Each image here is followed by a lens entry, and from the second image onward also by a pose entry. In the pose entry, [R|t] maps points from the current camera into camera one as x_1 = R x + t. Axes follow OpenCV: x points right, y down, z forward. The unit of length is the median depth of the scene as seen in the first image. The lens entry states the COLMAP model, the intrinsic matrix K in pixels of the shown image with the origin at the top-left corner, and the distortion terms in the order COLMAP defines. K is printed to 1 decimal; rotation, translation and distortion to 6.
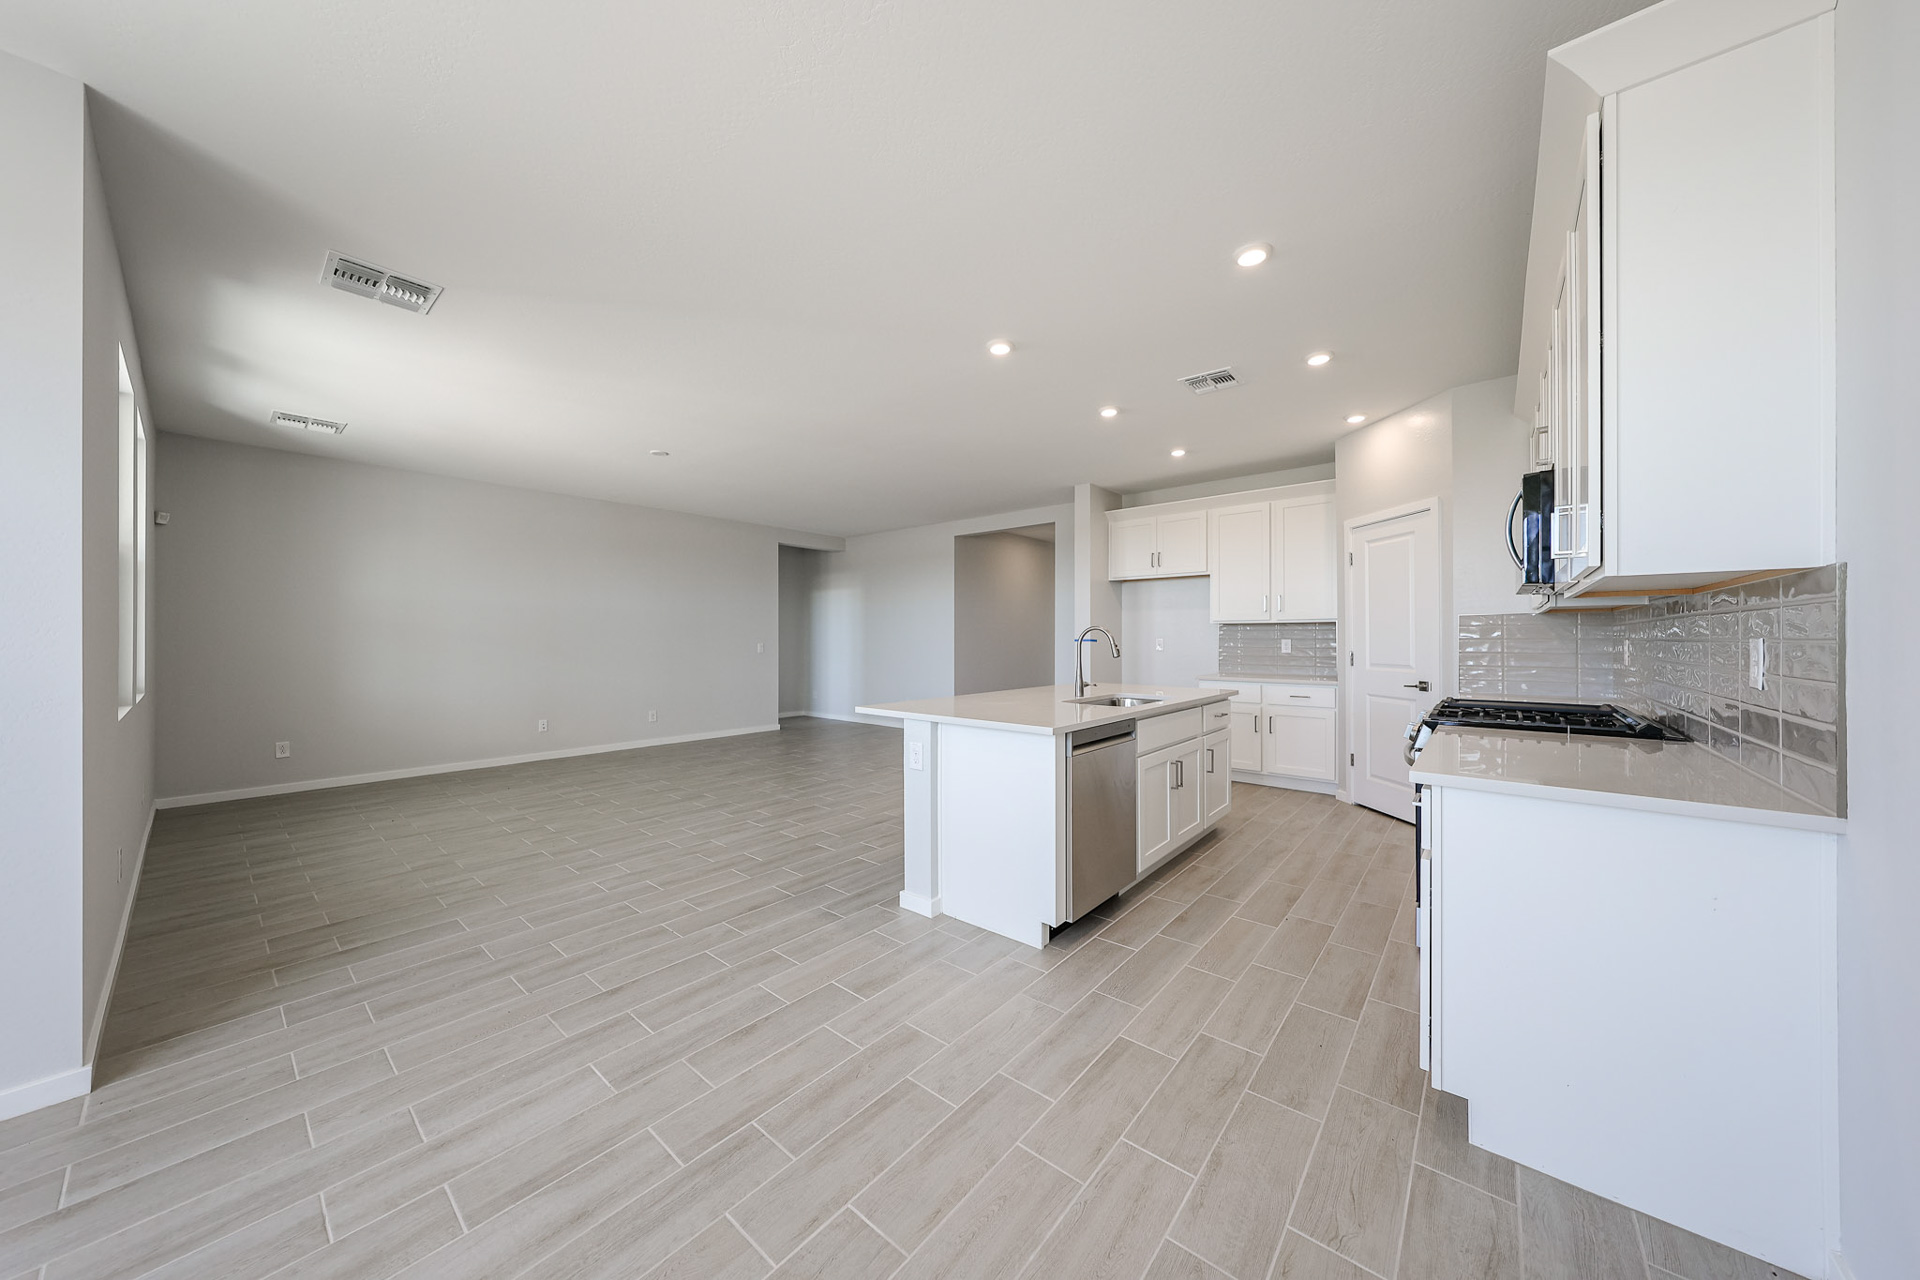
lens RADIAL K [[637.4, 0, 951.9], [0, 637.4, 635.5], [0, 0, 1]] dist [-0.000878, 0.000139]
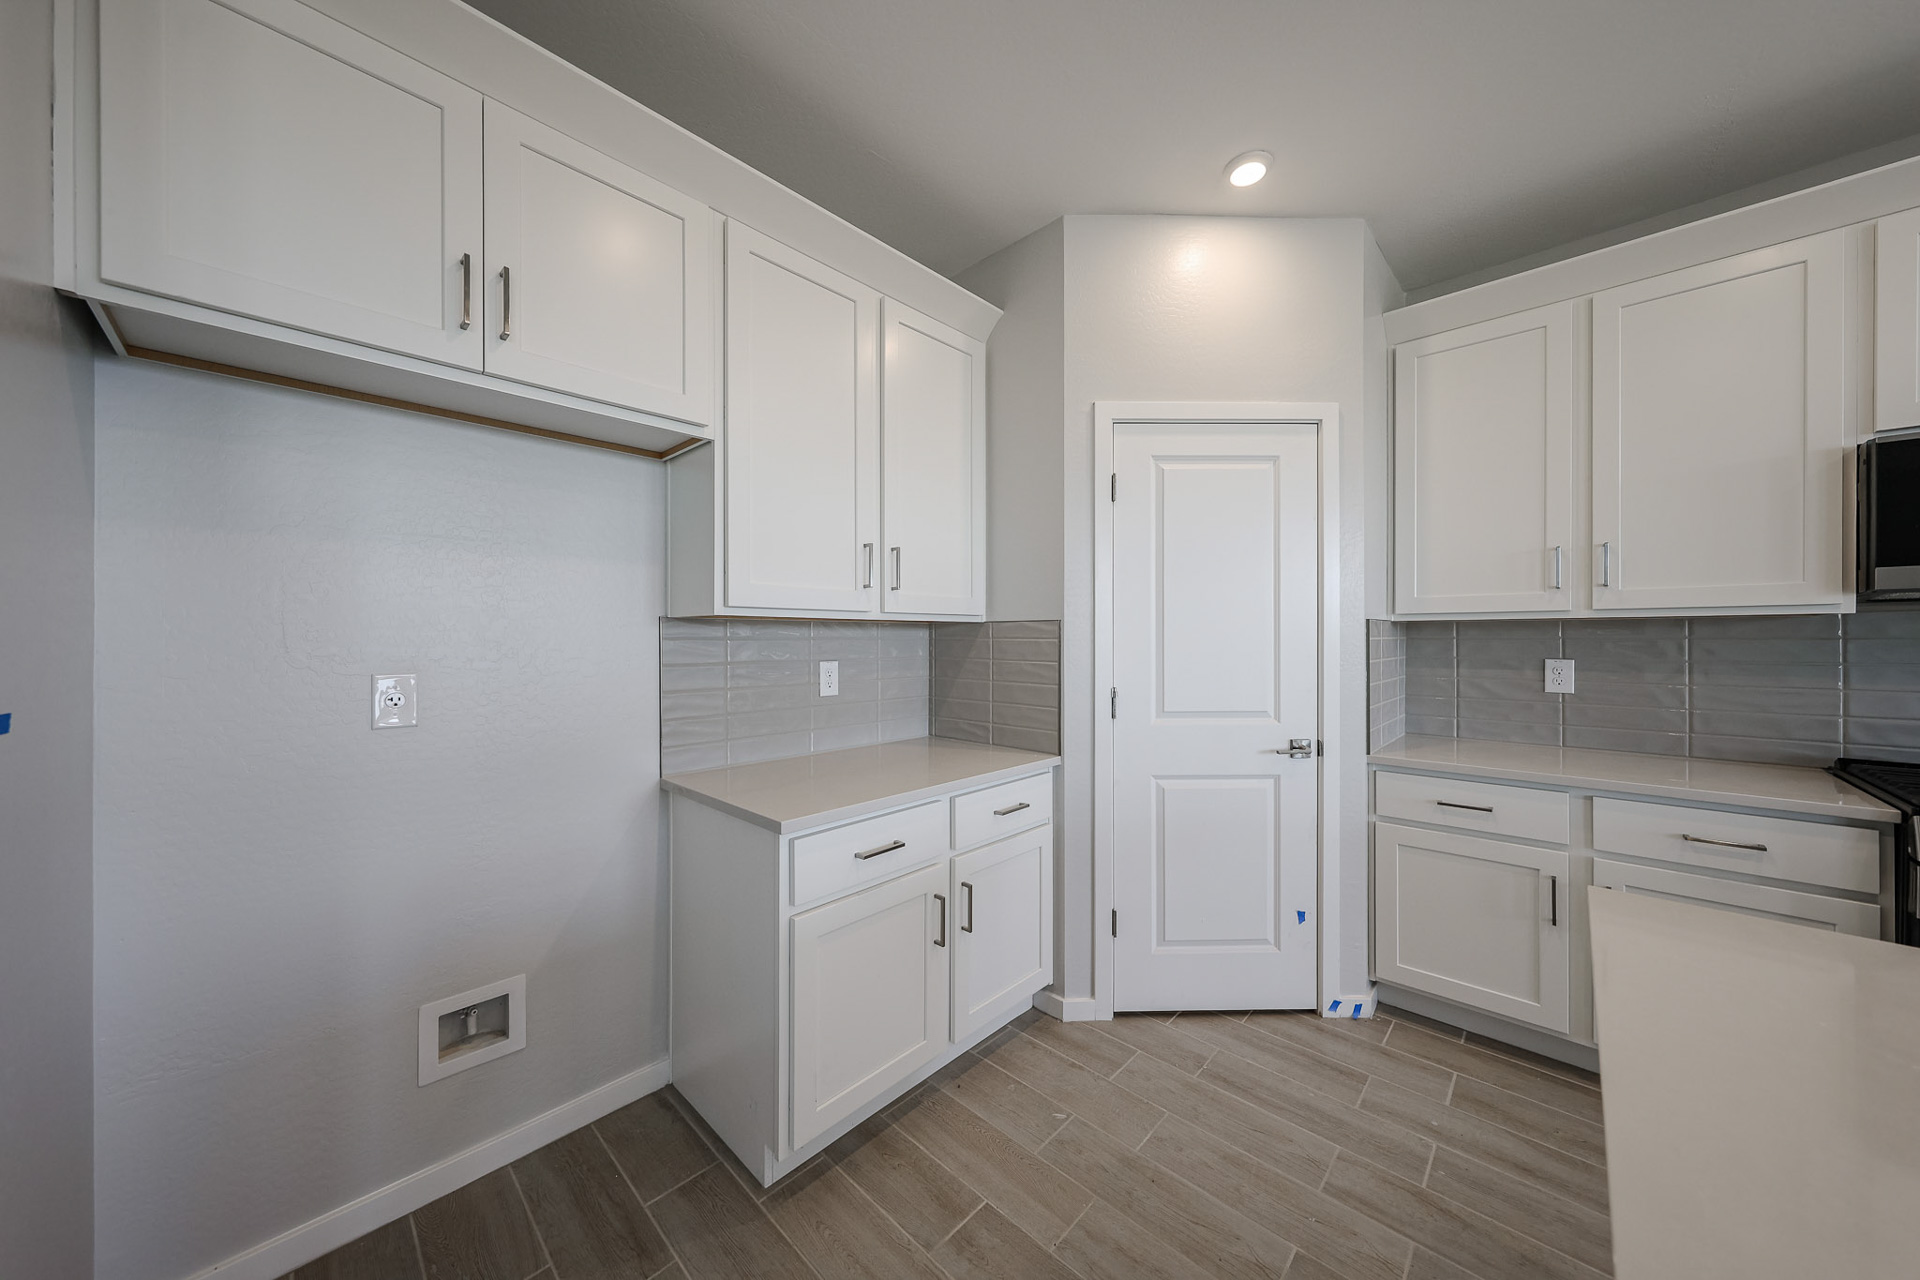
lens RADIAL K [[637.4, 0, 956.7], [0, 637.4, 638.9], [0, 0, 1]] dist [-0.000878, 0.000139]
pose [[0.058328, 0.001054, 0.998297, 0.198557], [-0.004026, 0.999992, -0.000820, -0.012550], [-0.998289, -0.003972, 0.058332, 1.352866]]
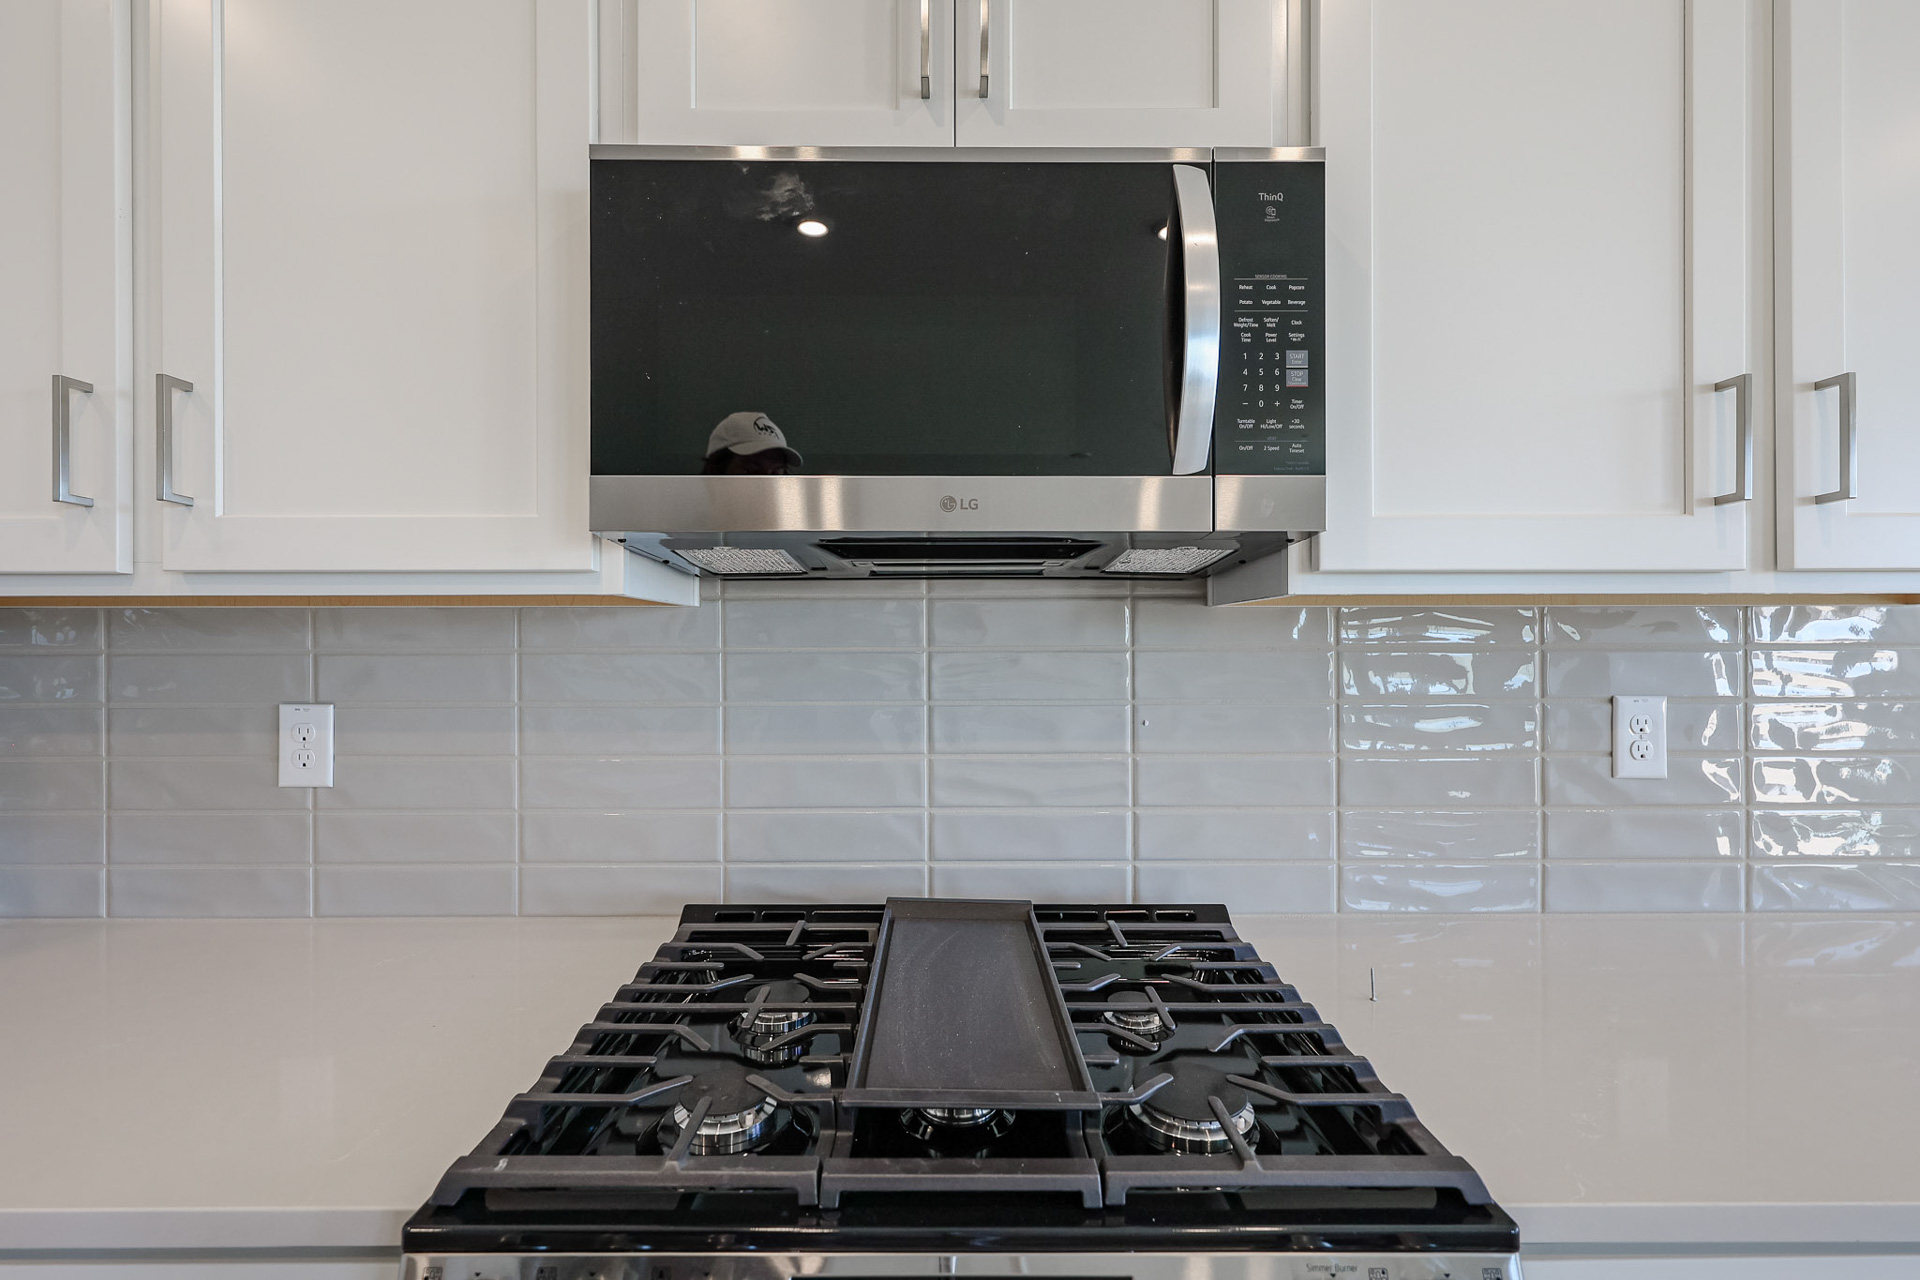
lens RADIAL K [[843.8, 0, 954.5], [0, 843.8, 650.9], [0, 0, 1]] dist [-0.002182, -0.000075]
pose [[-0.651557, -0.000620, 0.758599, 0.432842], [-0.001886, 0.999998, -0.000802, -0.016629], [-0.758597, -0.001953, -0.651557, 0.826041]]
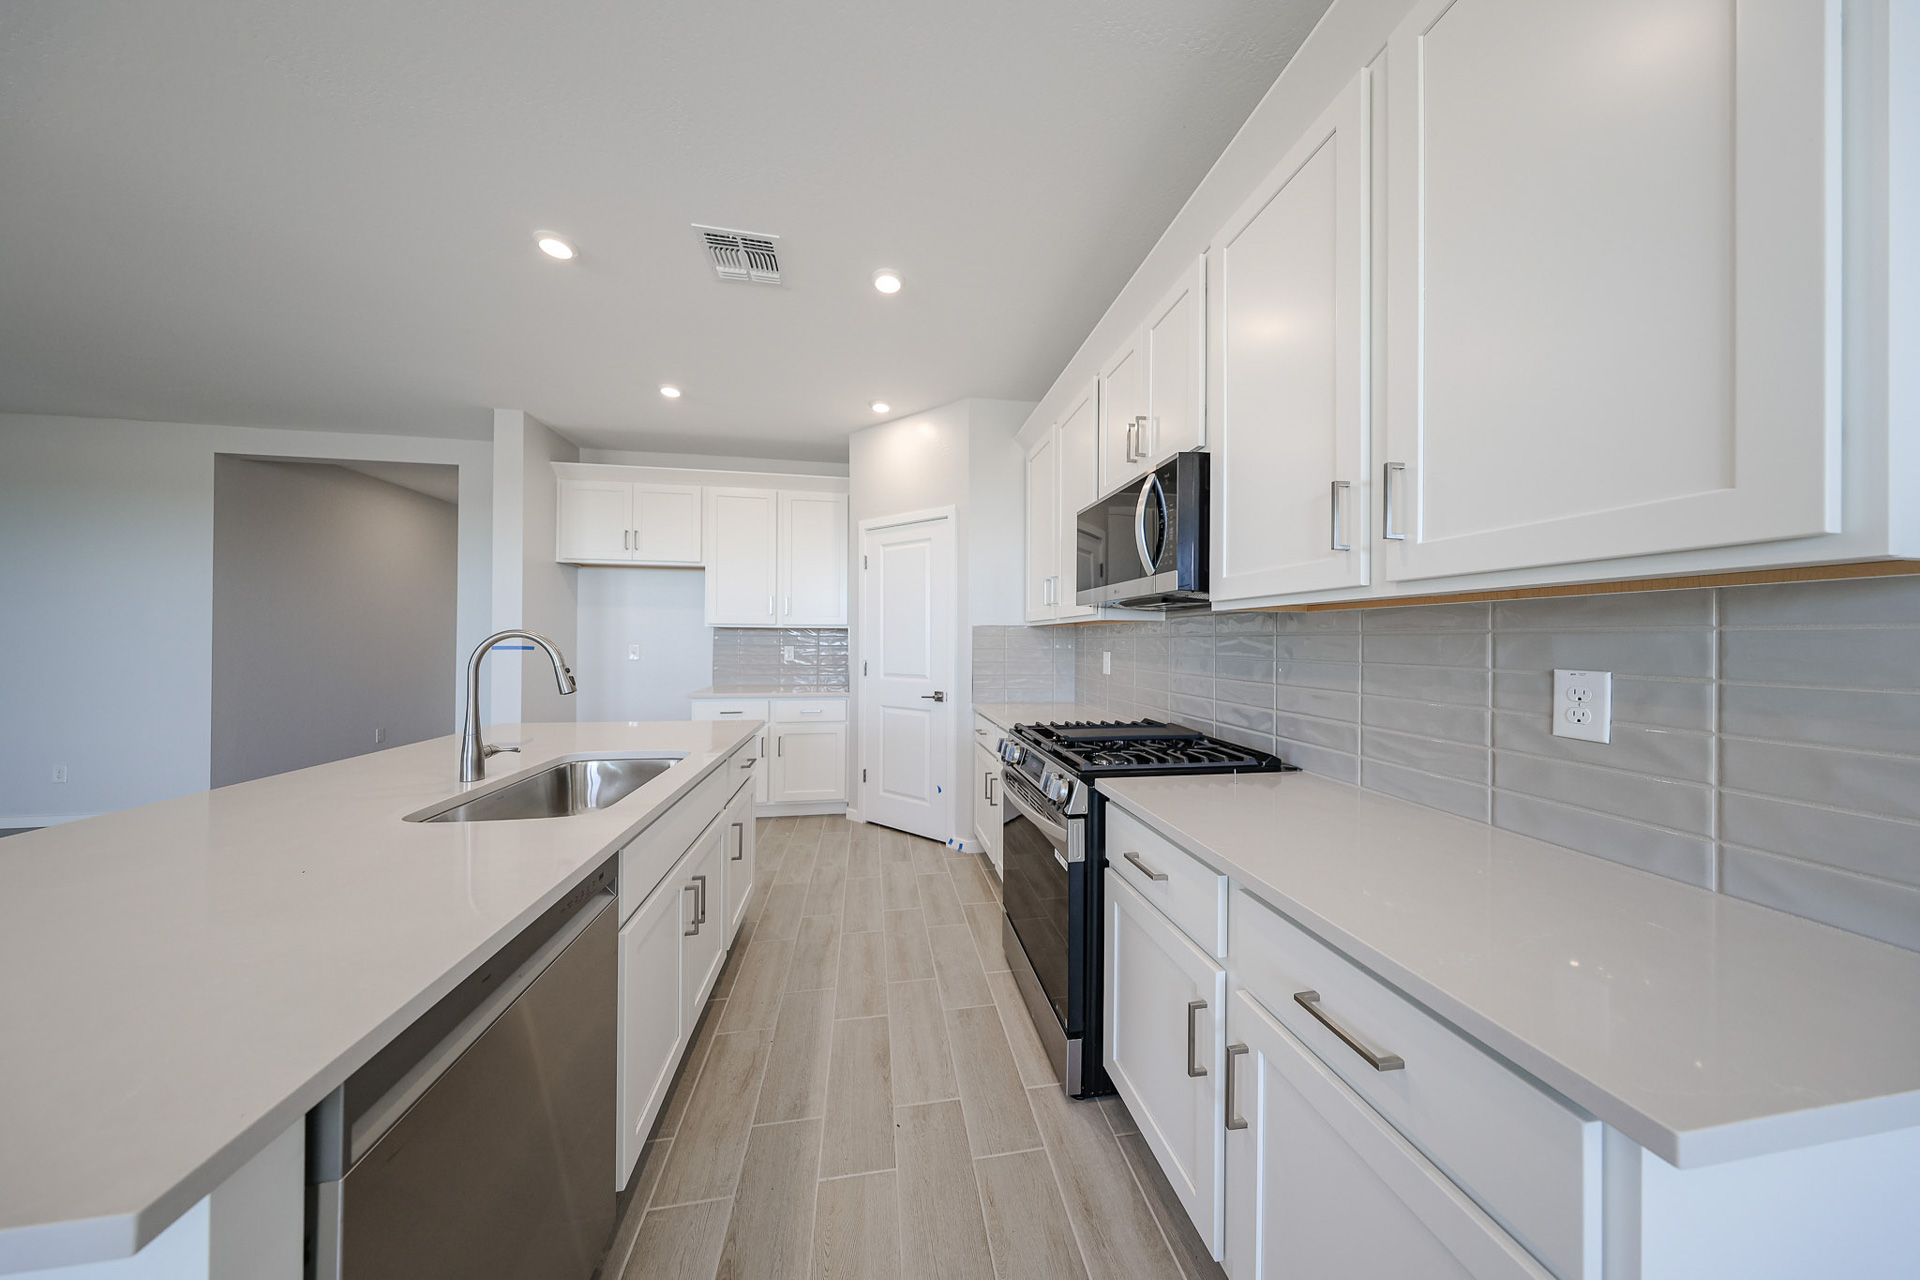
lens RADIAL K [[552.3, 0, 962.0], [0, 552.3, 638.8], [0, 0, 1]] dist [-0.000877, 0.000006]
pose [[0.643449, 0.005037, 0.765473, 0.119824], [-0.009614, 0.999953, 0.001501, -0.012287], [-0.765429, -0.008326, 0.643467, 0.457709]]
